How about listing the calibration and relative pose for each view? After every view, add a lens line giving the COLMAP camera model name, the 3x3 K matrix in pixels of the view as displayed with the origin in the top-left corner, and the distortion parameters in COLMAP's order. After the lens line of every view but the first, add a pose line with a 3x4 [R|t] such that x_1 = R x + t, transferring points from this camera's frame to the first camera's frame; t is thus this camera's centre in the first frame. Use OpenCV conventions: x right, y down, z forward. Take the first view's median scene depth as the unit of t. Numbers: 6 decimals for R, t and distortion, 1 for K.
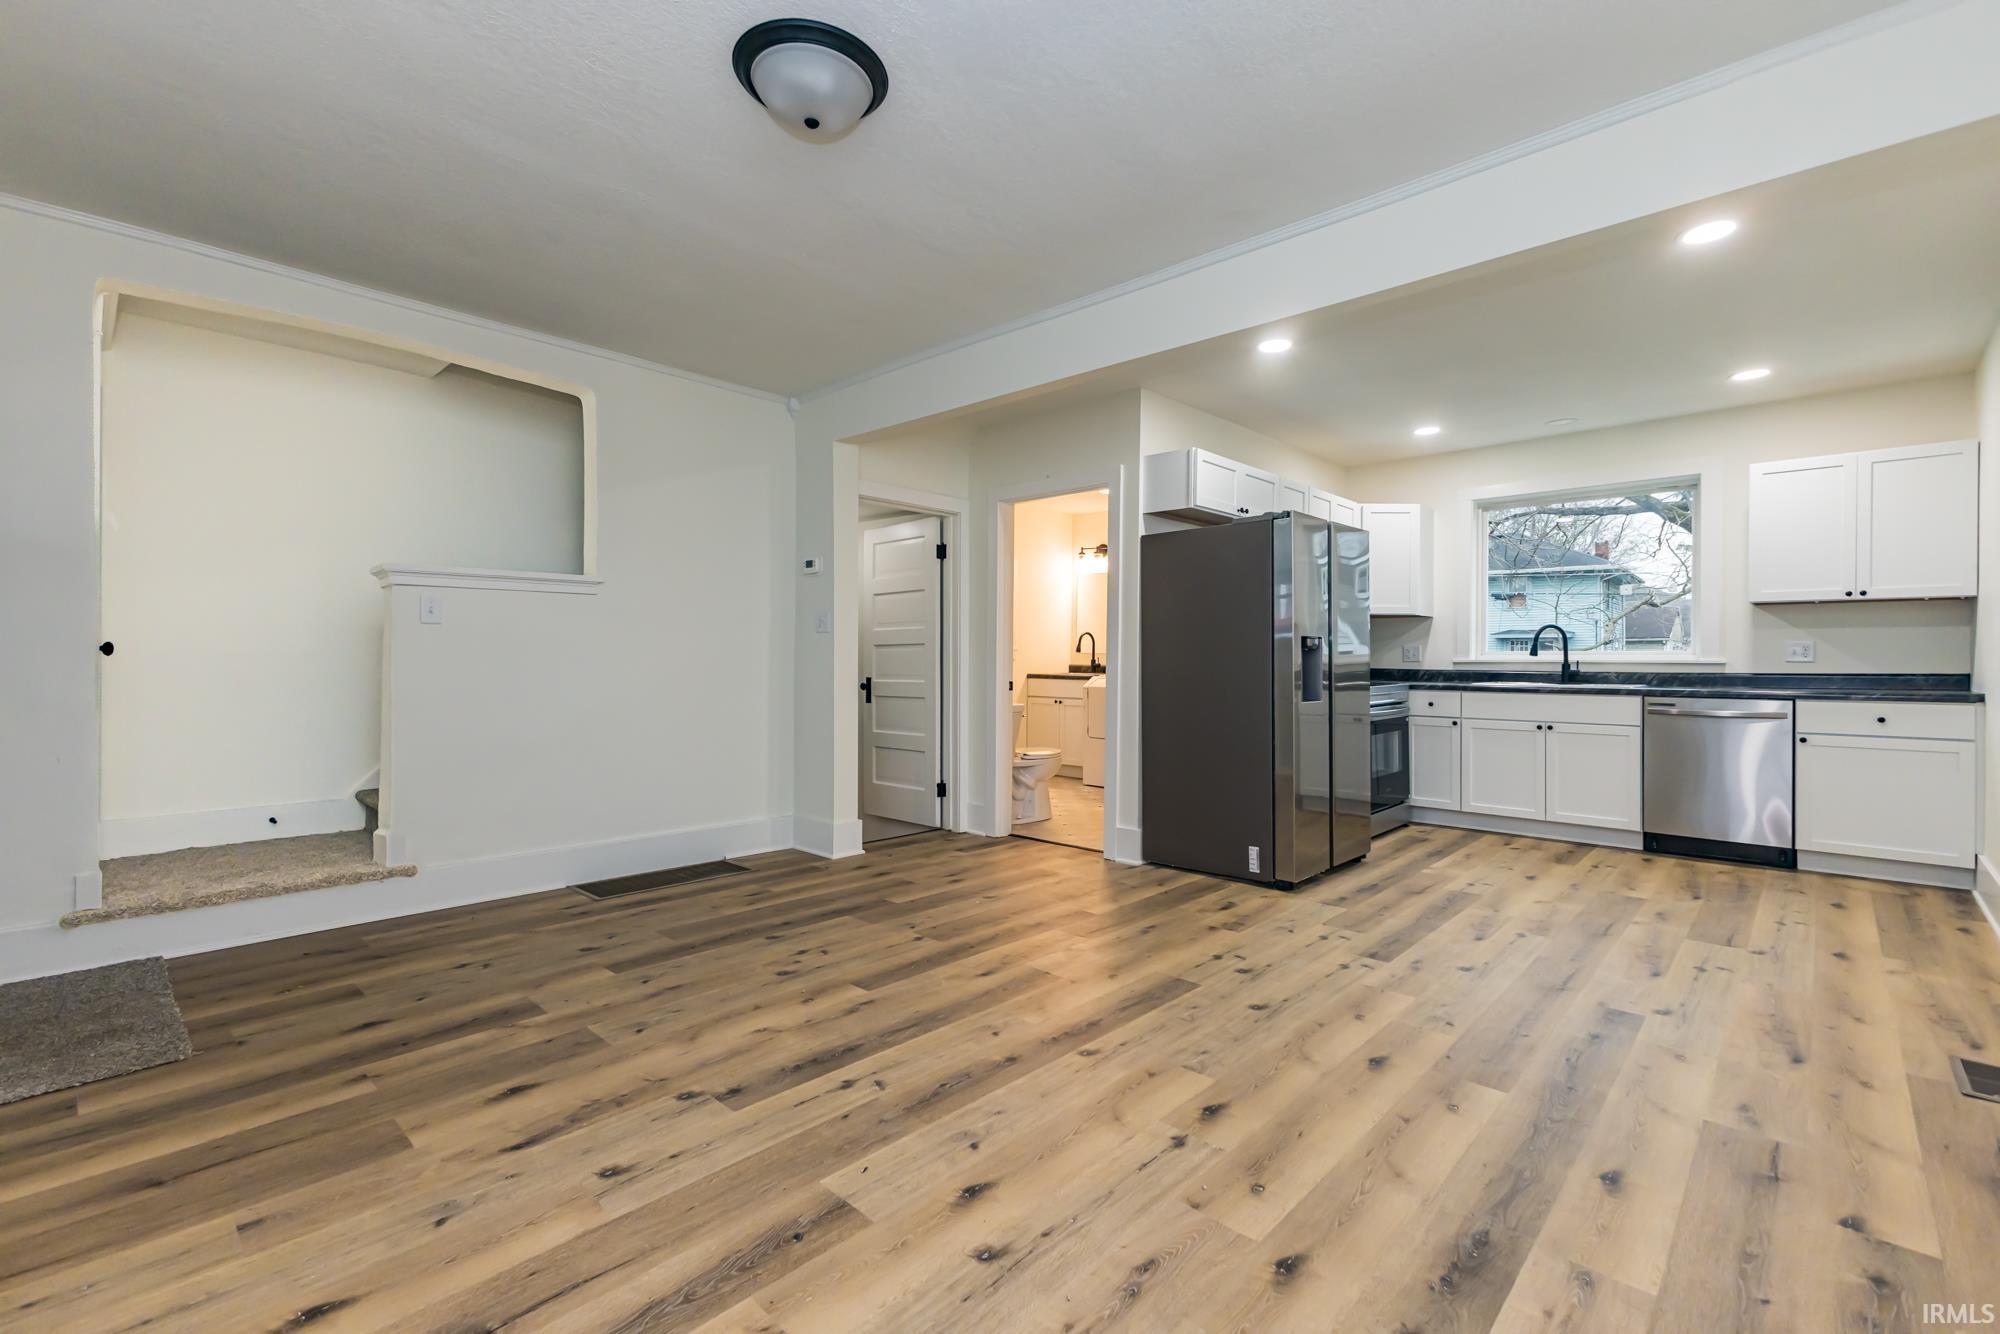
lens RADIAL K [[868.4, 0, 1001.5], [0, 868.4, 658.6], [0, 0, 1]] dist [0.016952, -0.004953]
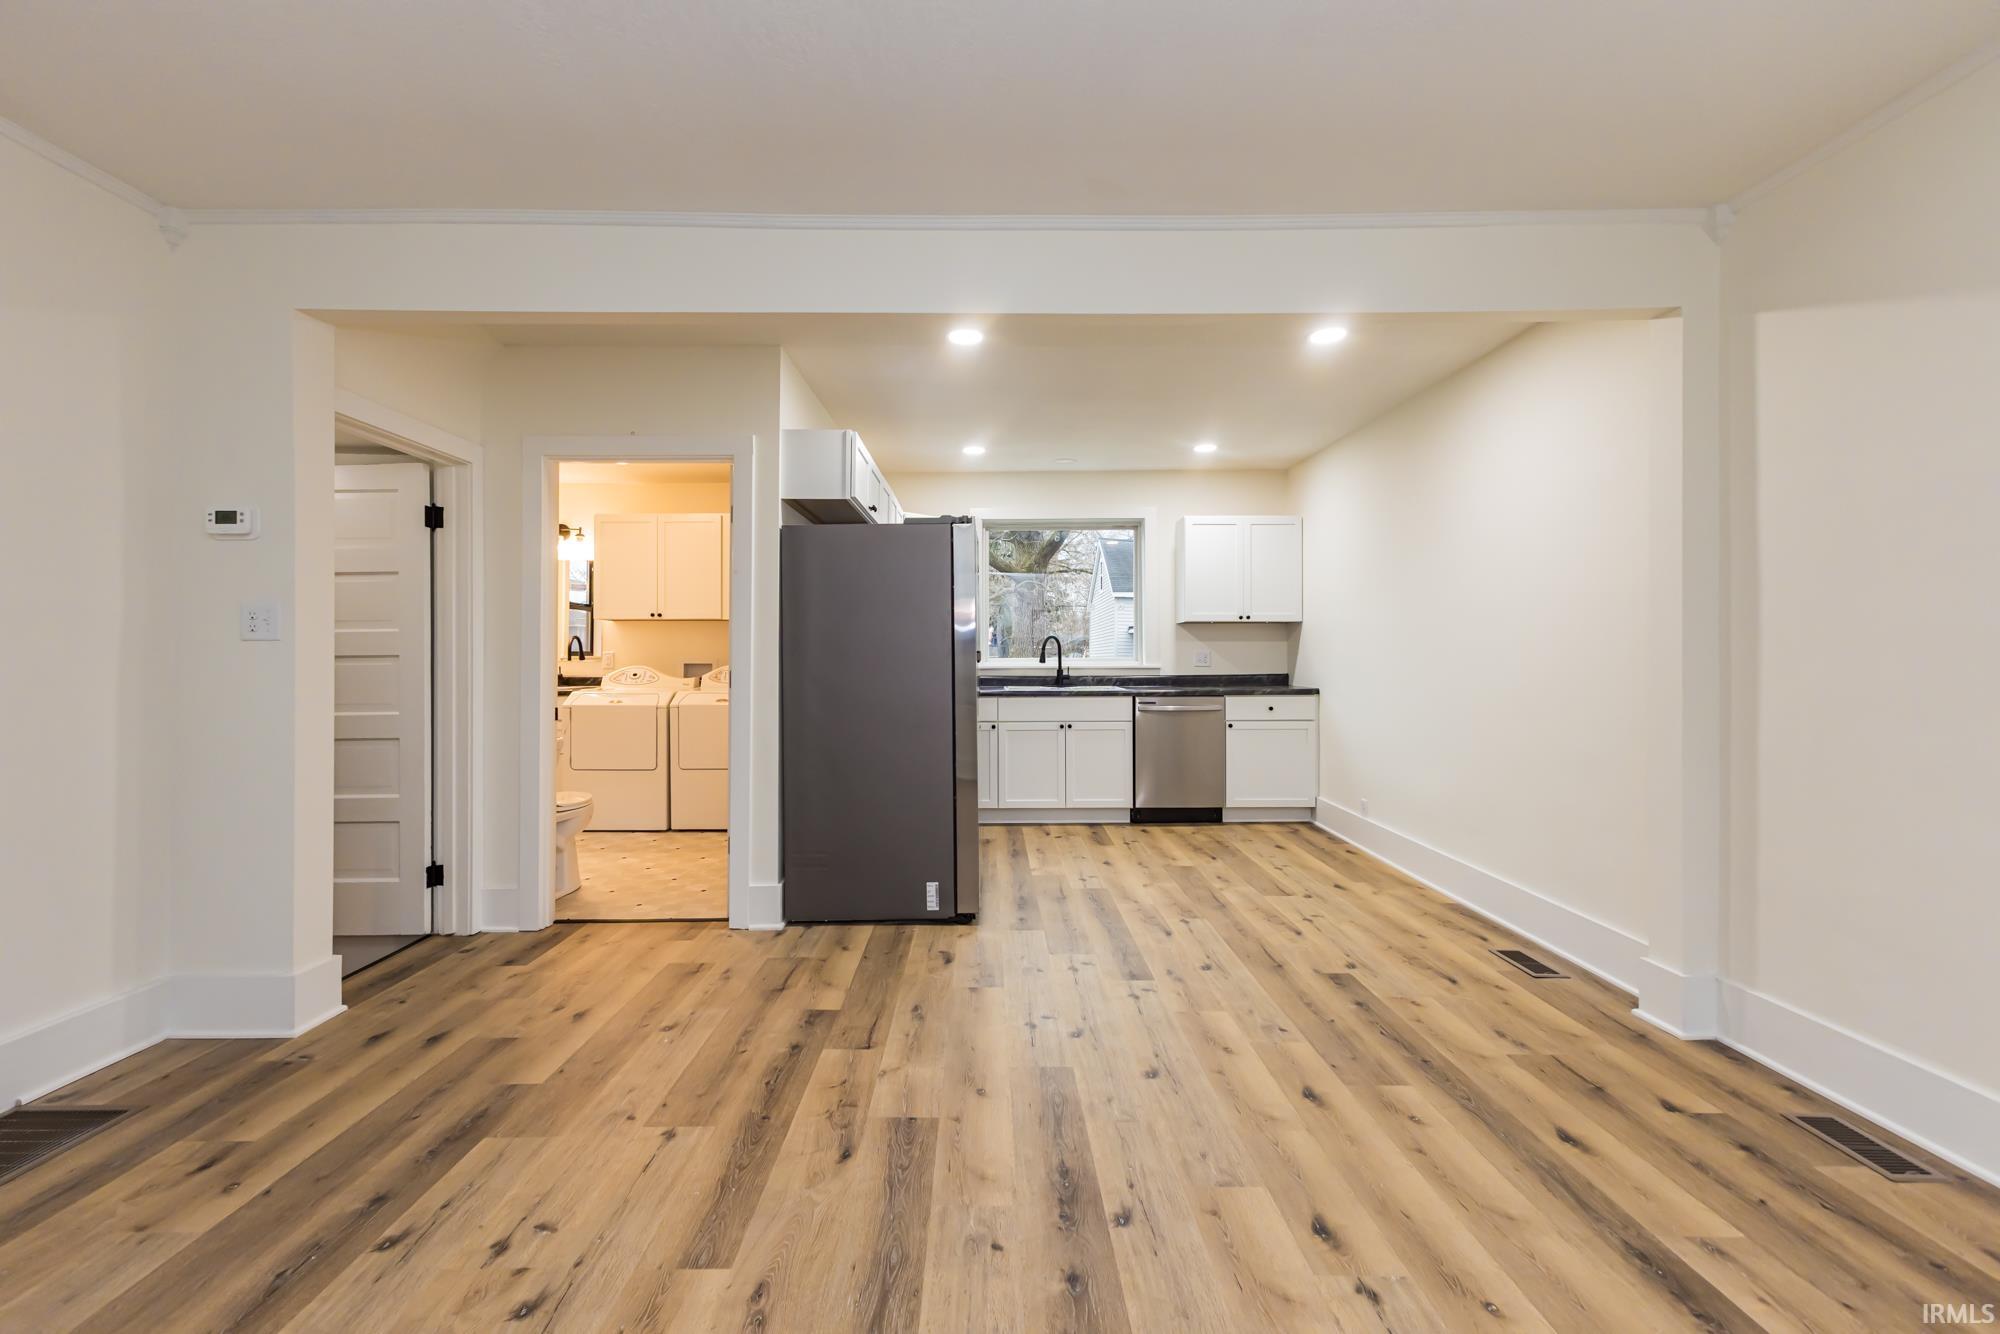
lens RADIAL K [[868.4, 0, 981.6], [0, 868.4, 641.6], [0, 0, 1]] dist [0.016952, -0.004953]
pose [[0.730207, 0.004688, 0.683210, -0.314478], [0.005977, 0.999894, -0.013248, -0.023199], [-0.683200, 0.013757, 0.730101, 0.323548]]
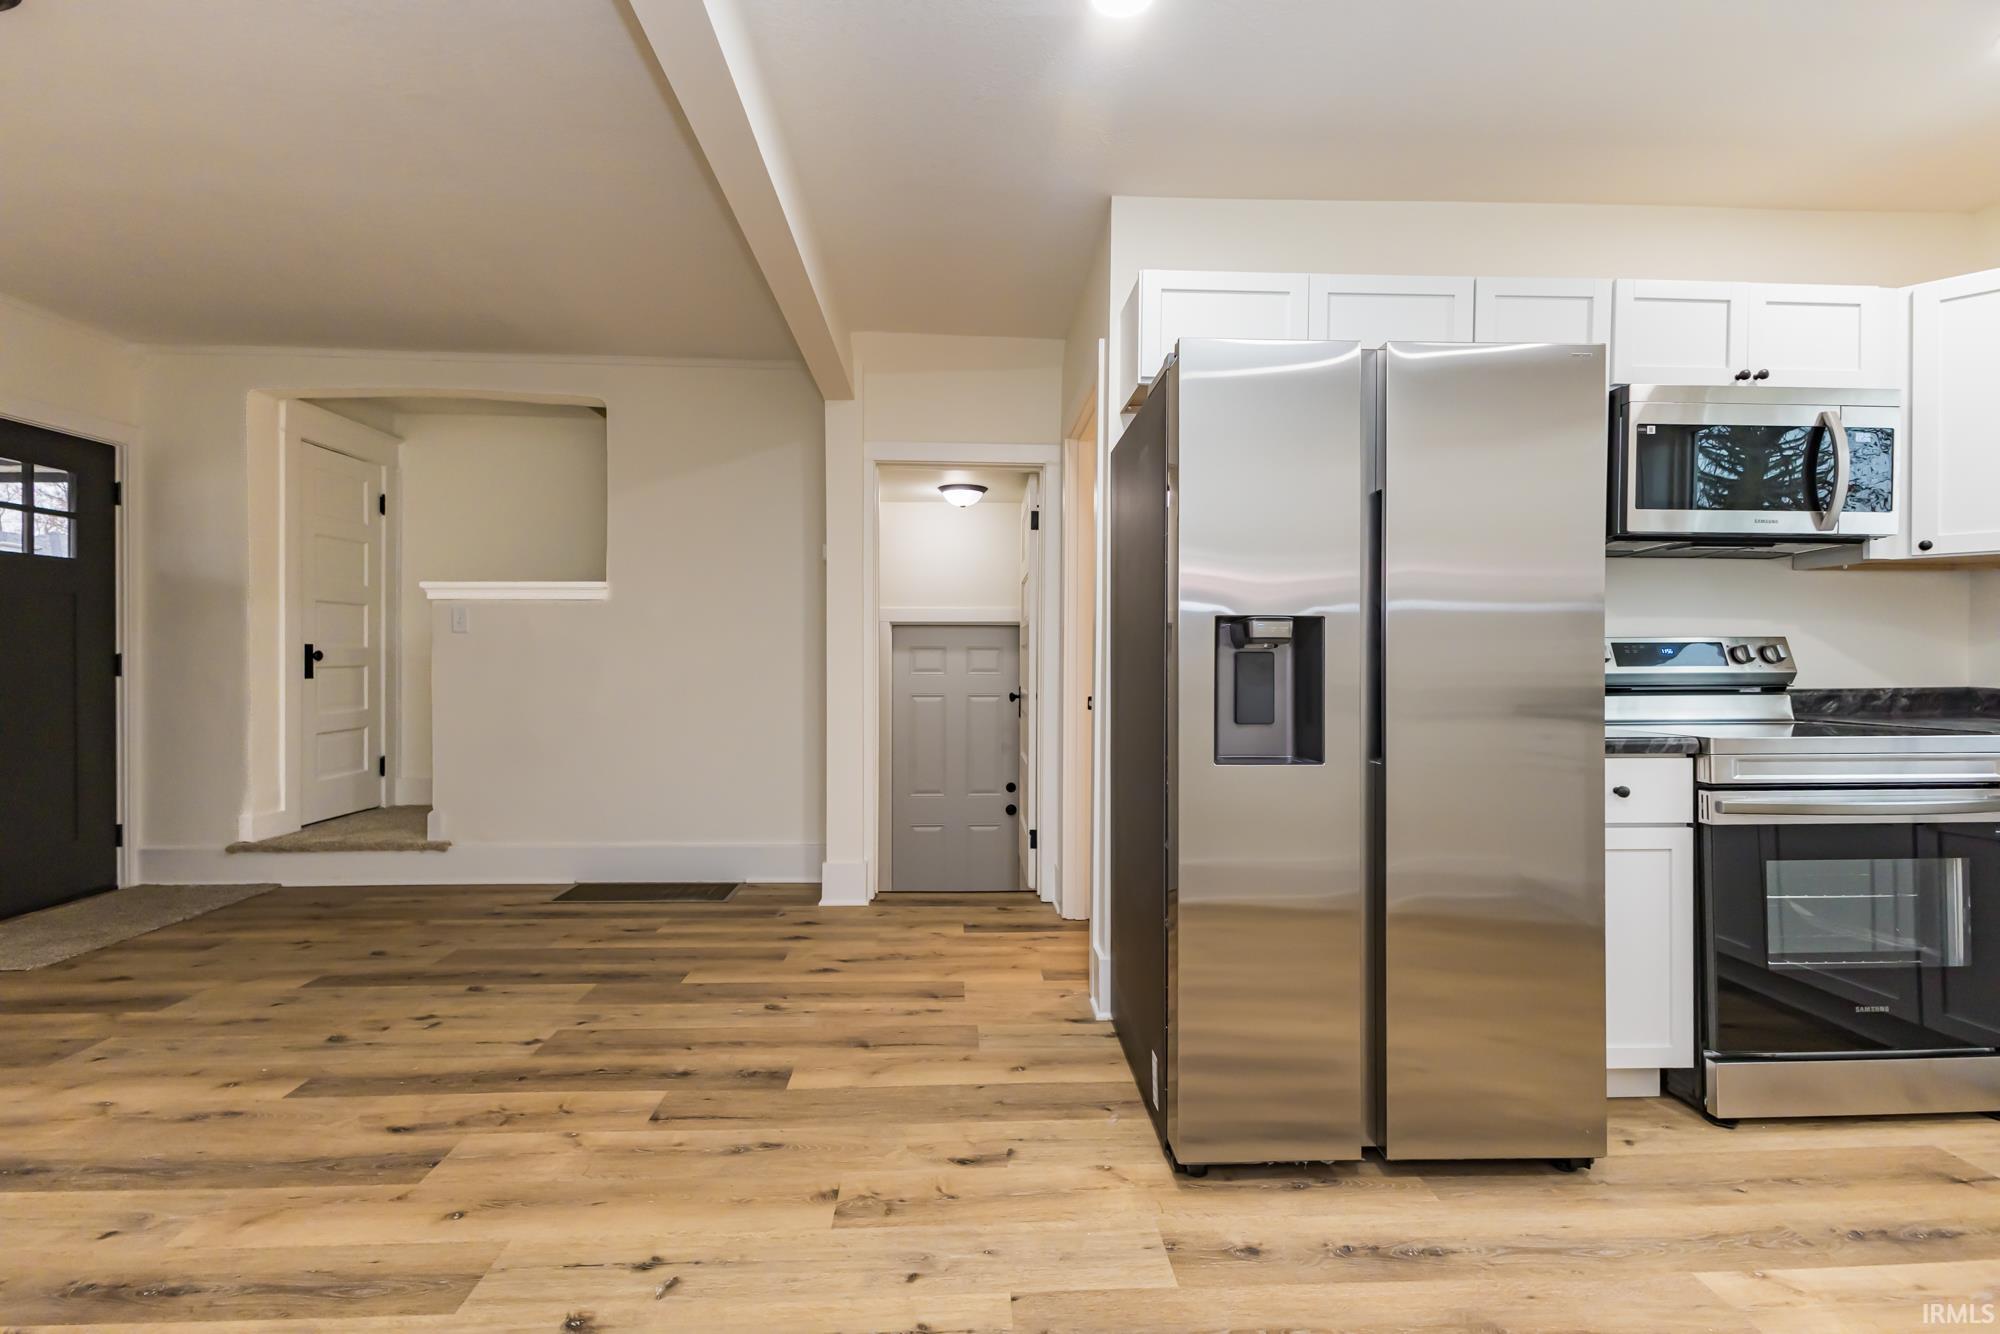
lens RADIAL K [[868.4, 0, 1009.1], [0, 868.4, 655.2], [0, 0, 1]] dist [0.016952, -0.004953]
pose [[0.723443, -0.002683, -0.690379, 0.609350], [-0.002239, 0.999978, -0.006233, -0.002050], [0.690380, 0.006055, 0.723421, 0.637351]]
